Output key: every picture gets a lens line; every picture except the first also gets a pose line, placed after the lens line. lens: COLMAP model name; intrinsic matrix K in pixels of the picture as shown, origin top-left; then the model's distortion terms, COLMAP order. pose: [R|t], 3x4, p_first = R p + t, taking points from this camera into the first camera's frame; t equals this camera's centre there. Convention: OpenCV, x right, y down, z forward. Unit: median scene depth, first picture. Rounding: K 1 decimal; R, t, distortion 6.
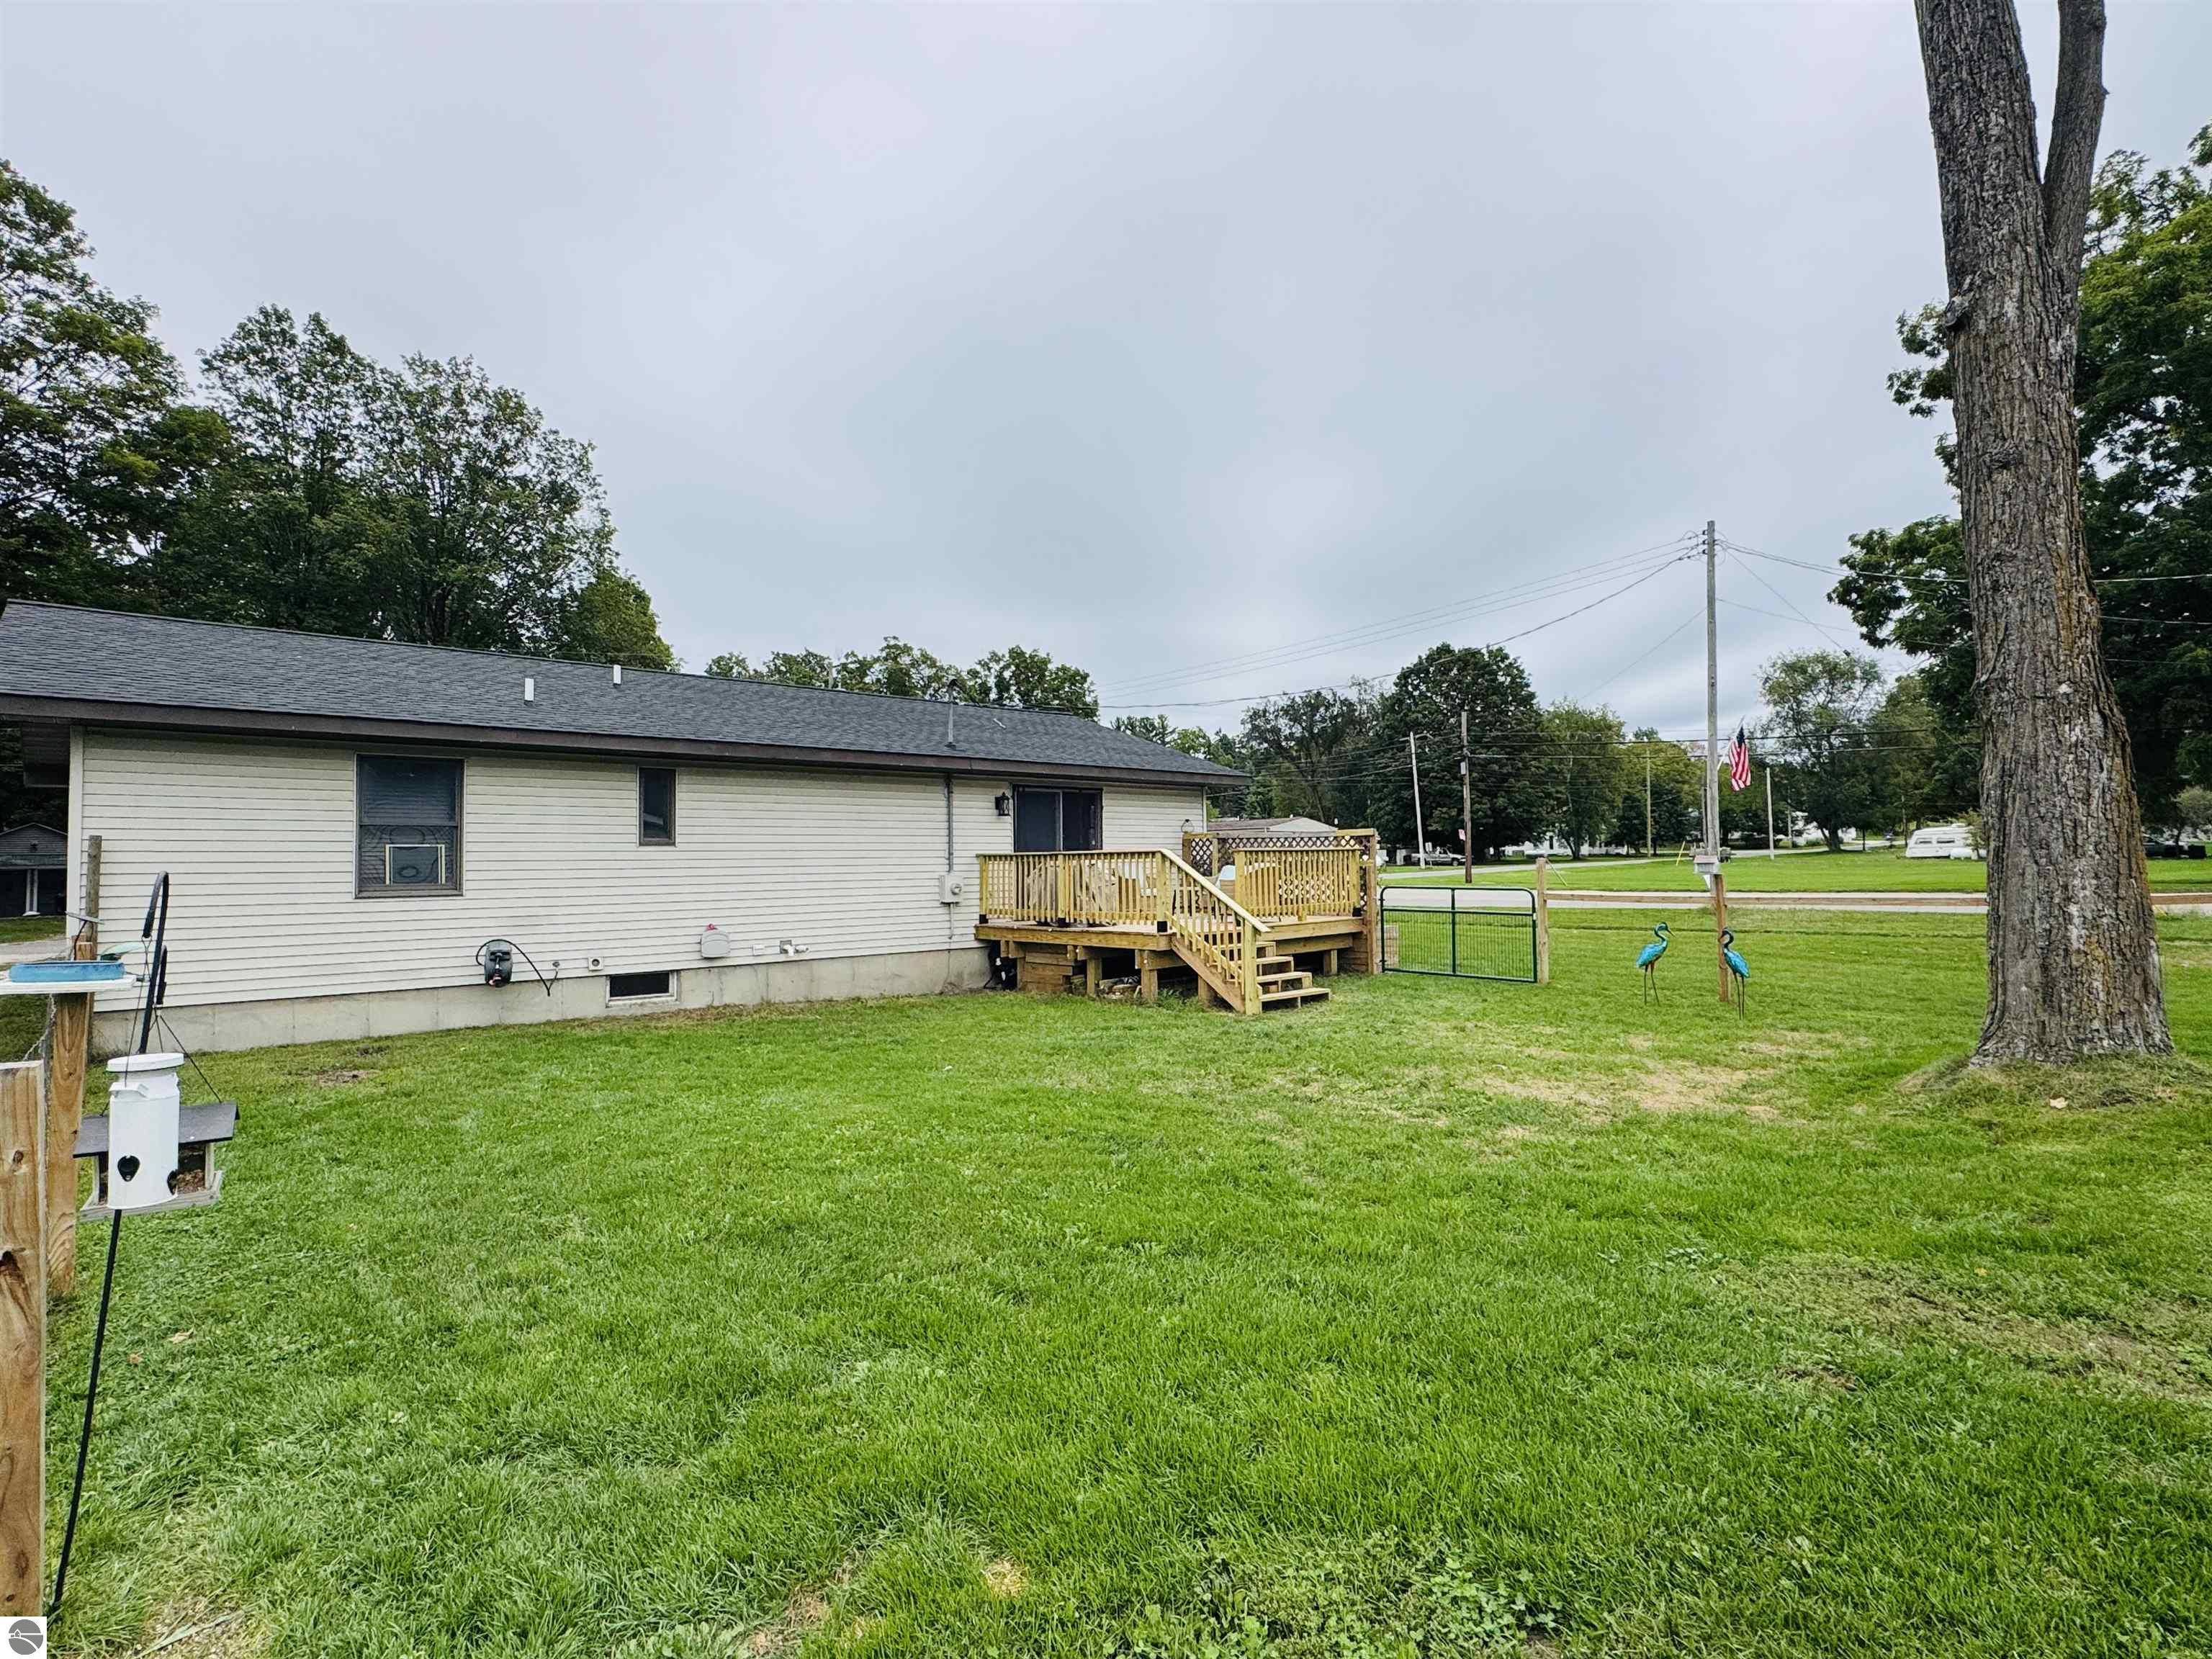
lens RADIAL K [[1110.6, 0, 1102.4], [0, 1110.6, 830.3], [0, 0, 1]] dist [-0.002584, 0.000455]
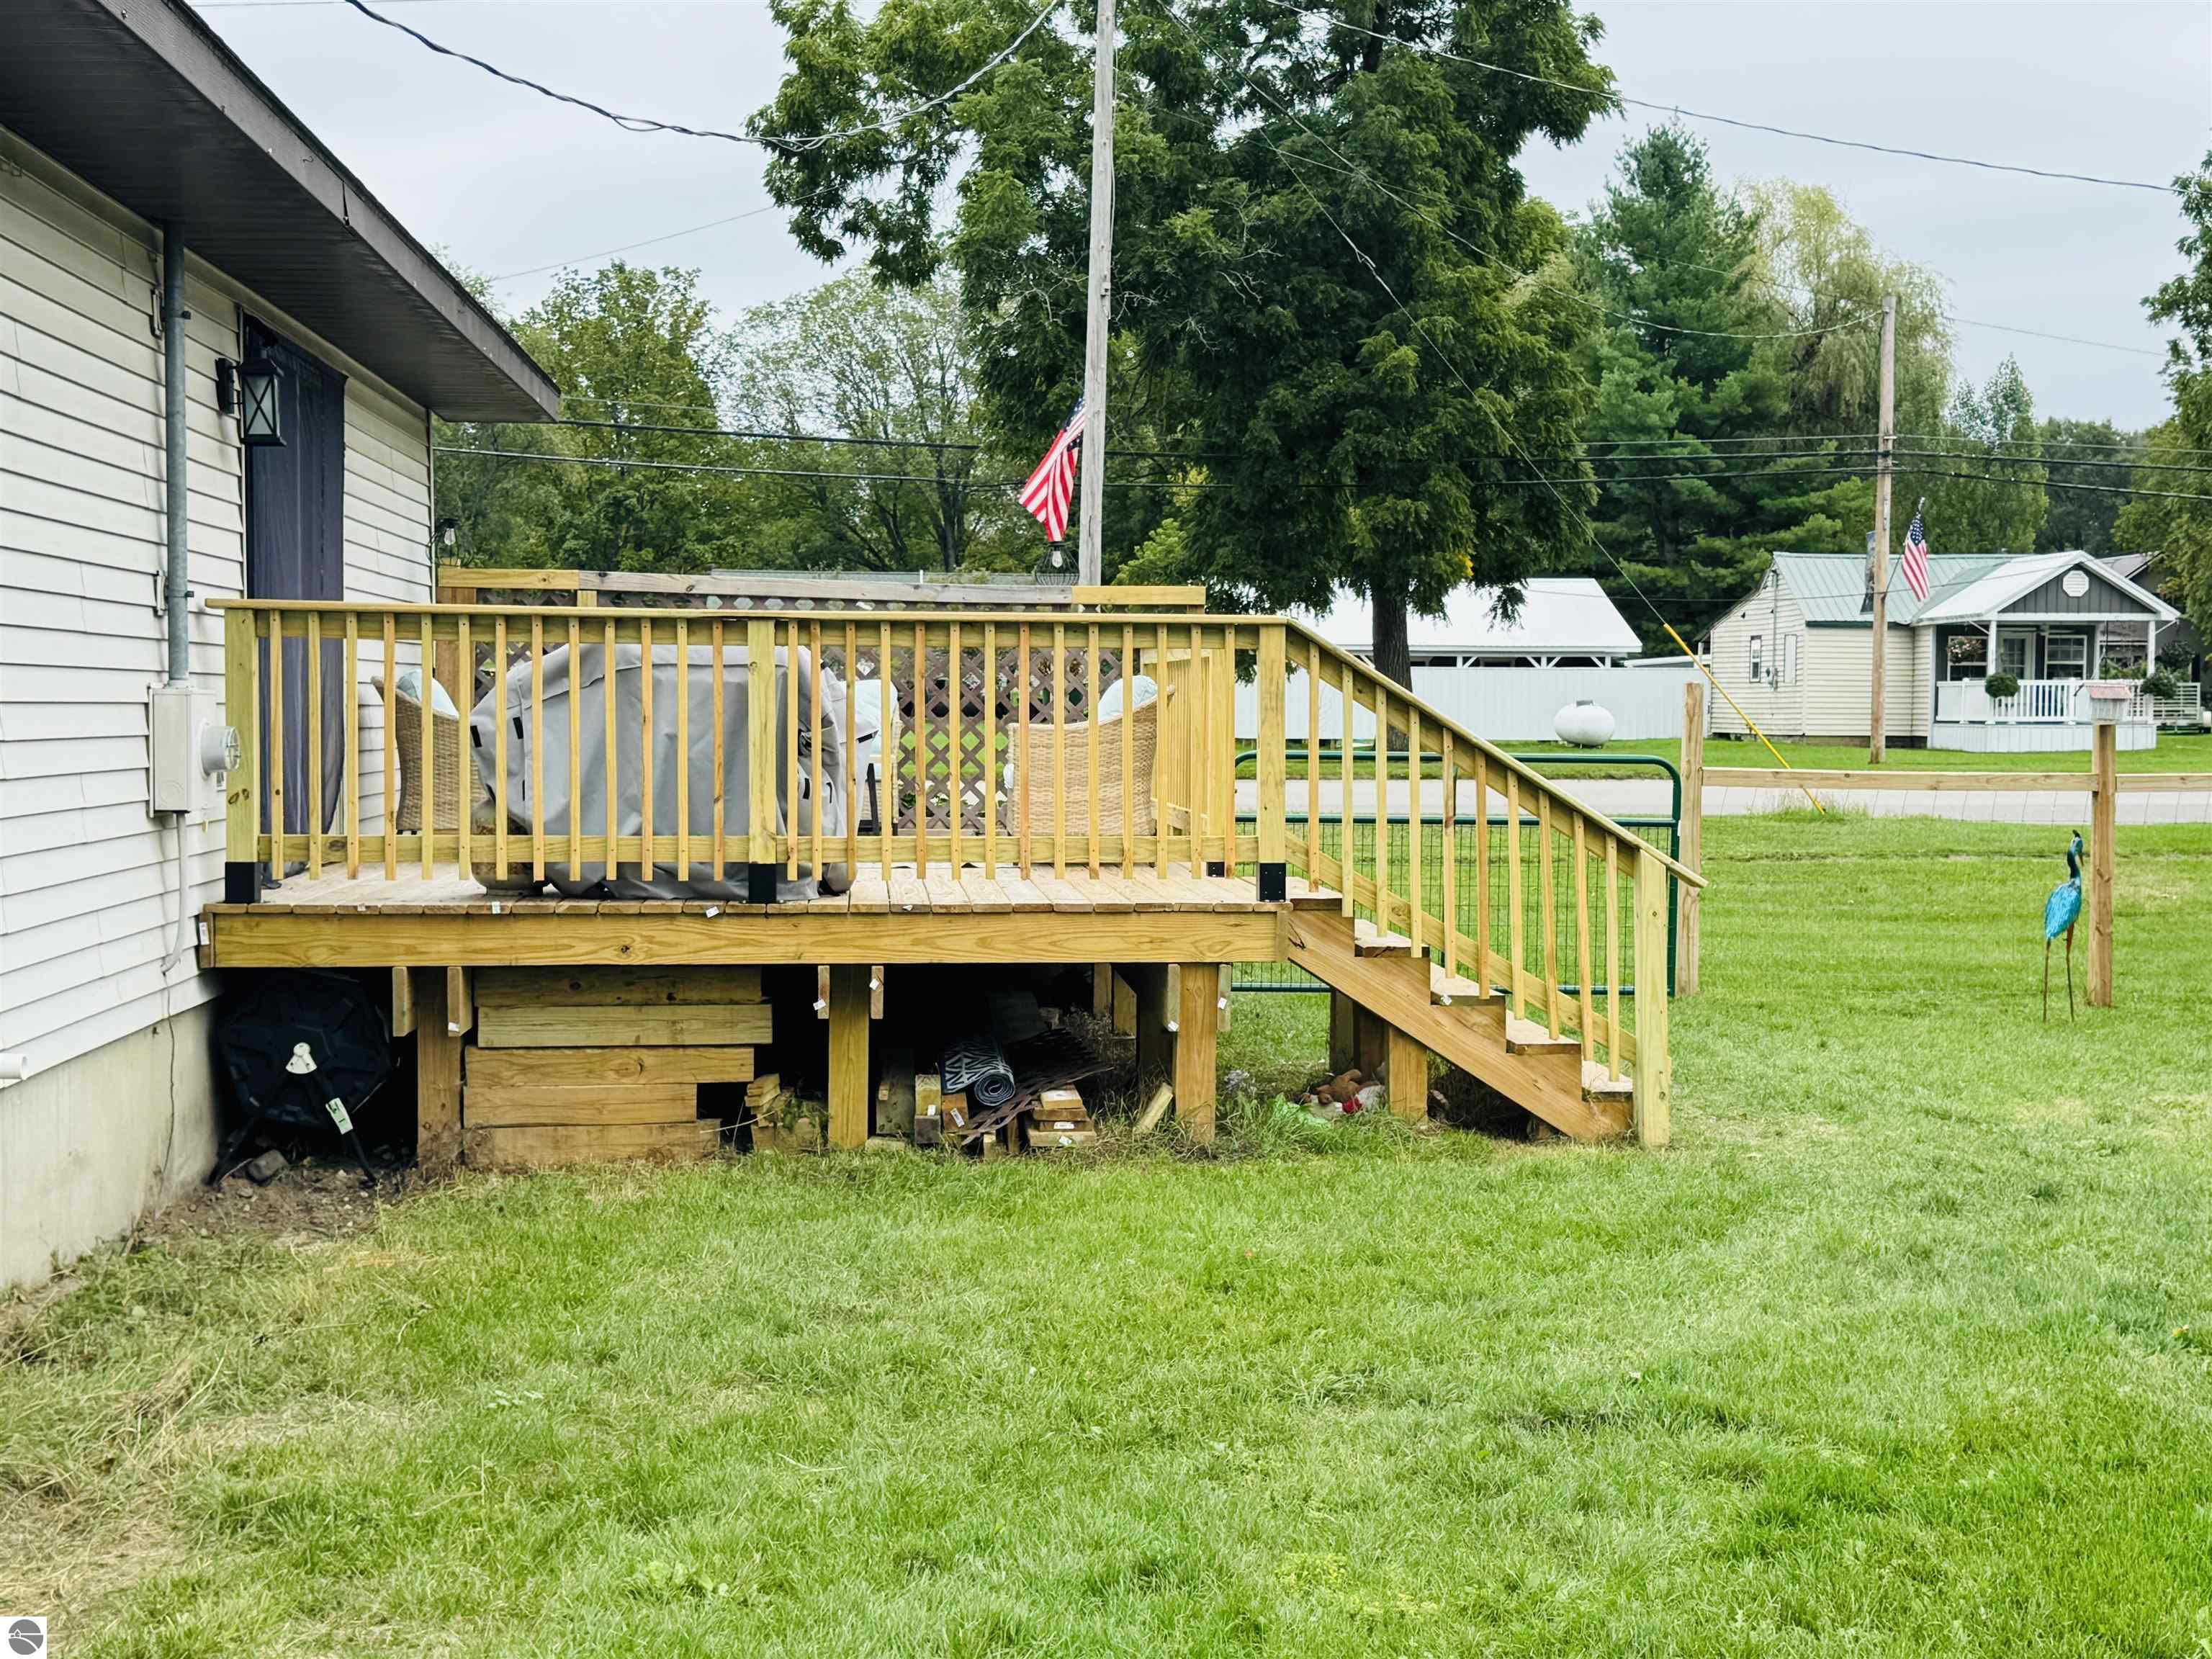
lens RADIAL K [[2771.8, 0, 1134.4], [0, 2771.8, 829.3], [0, 0, 1]] dist [0.121836, 0.000000]
pose [[0.596237, -0.016612, 0.802636, -0.584520], [-0.039855, 0.997941, 0.050259, 0.039751], [-0.801818, -0.061955, 0.594347, 0.623570]]
